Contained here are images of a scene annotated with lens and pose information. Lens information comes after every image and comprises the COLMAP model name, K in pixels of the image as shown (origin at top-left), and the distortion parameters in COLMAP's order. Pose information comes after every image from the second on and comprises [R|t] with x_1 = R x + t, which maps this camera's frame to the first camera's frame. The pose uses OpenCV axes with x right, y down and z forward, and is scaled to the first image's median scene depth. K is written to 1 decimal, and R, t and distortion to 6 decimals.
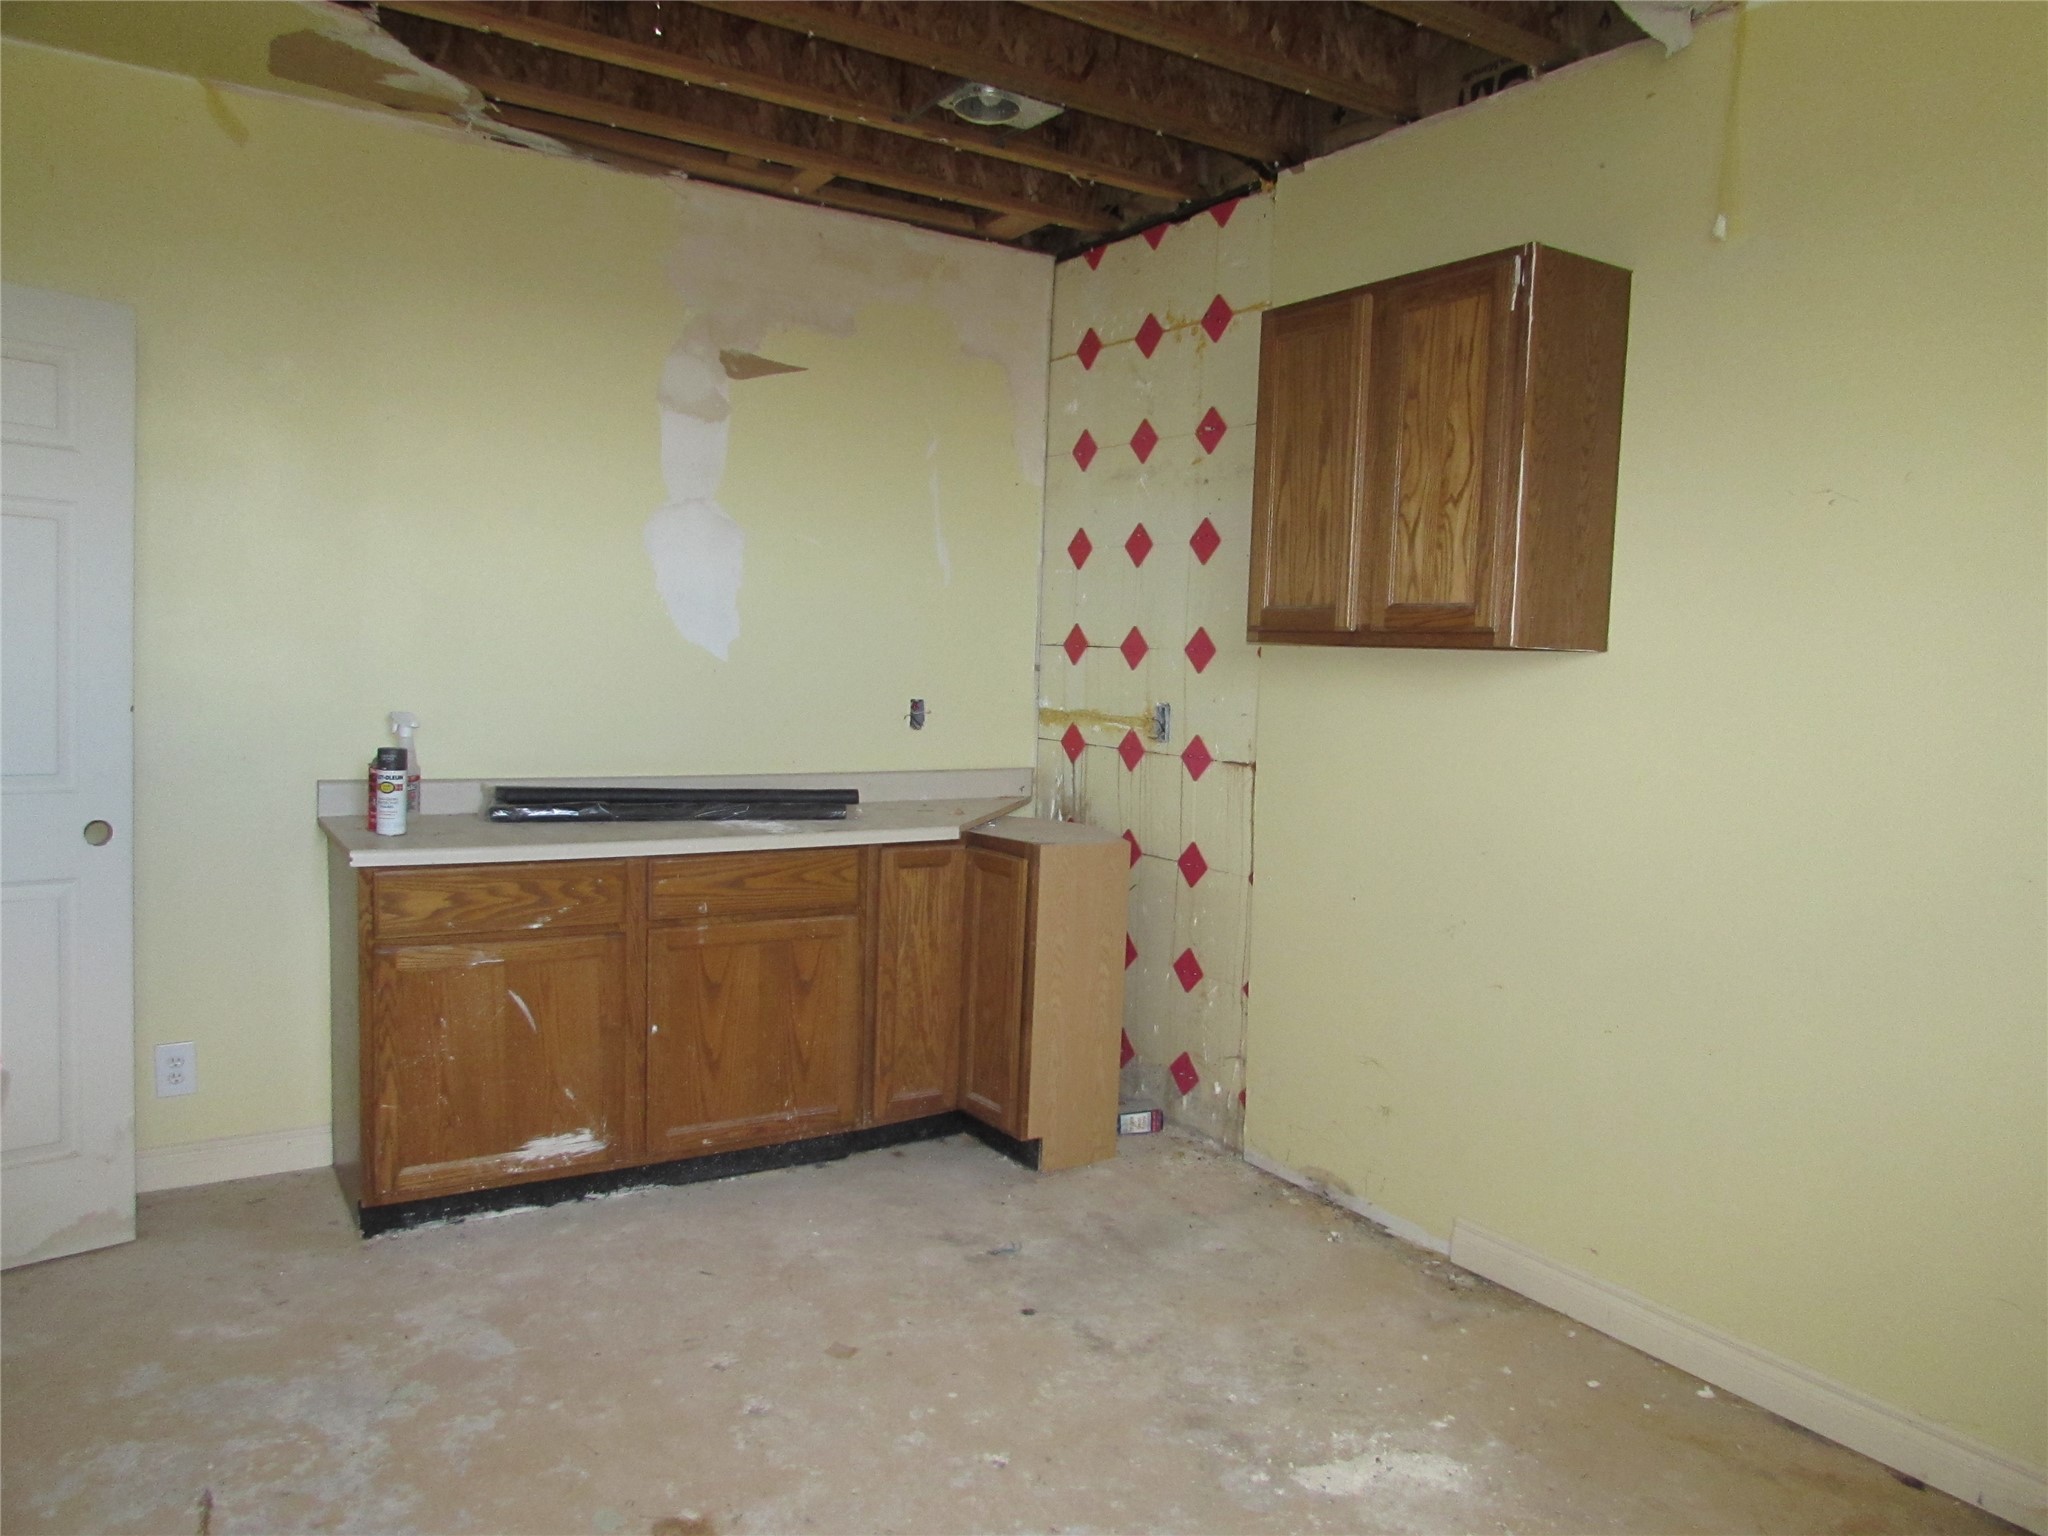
lens RADIAL K [[1423.9, 0, 1029.8], [0, 1423.9, 768.0], [0, 0, 1]] dist [-0.041193, 0.017316]
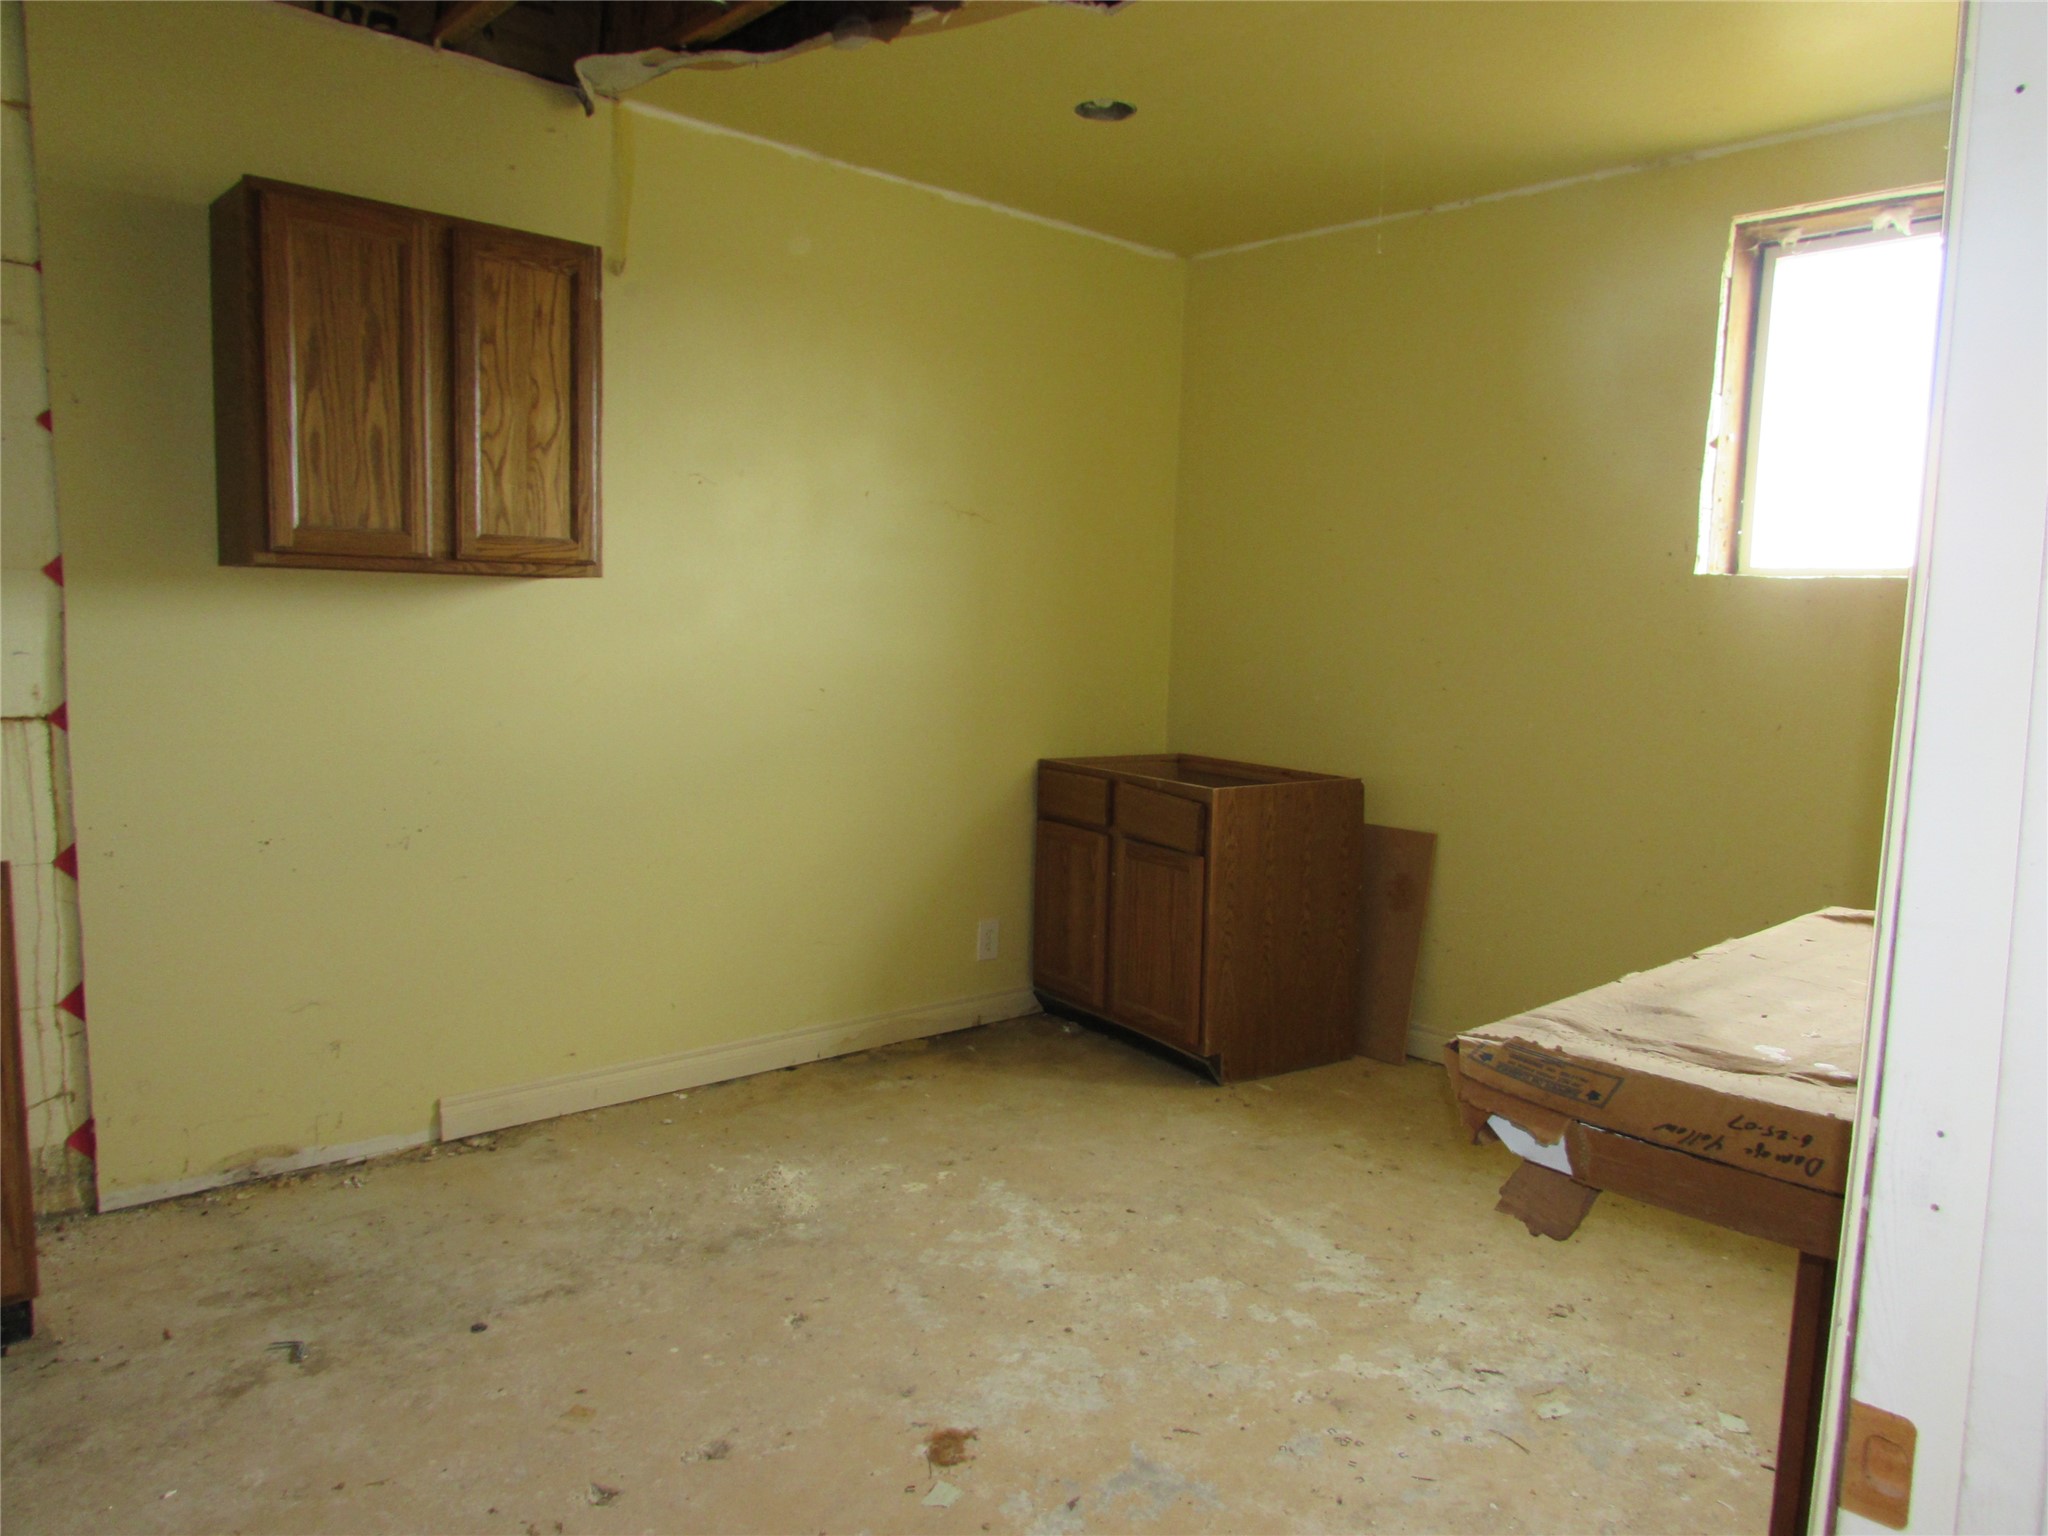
lens RADIAL K [[1423.9, 0, 1030.9], [0, 1423.9, 774.2], [0, 0, 1]] dist [-0.041193, 0.017316]
pose [[-0.159632, -0.138200, 0.977455, -0.883301], [0.050417, 0.987719, 0.147885, -0.074696], [-0.985888, 0.072888, -0.150703, 0.773363]]
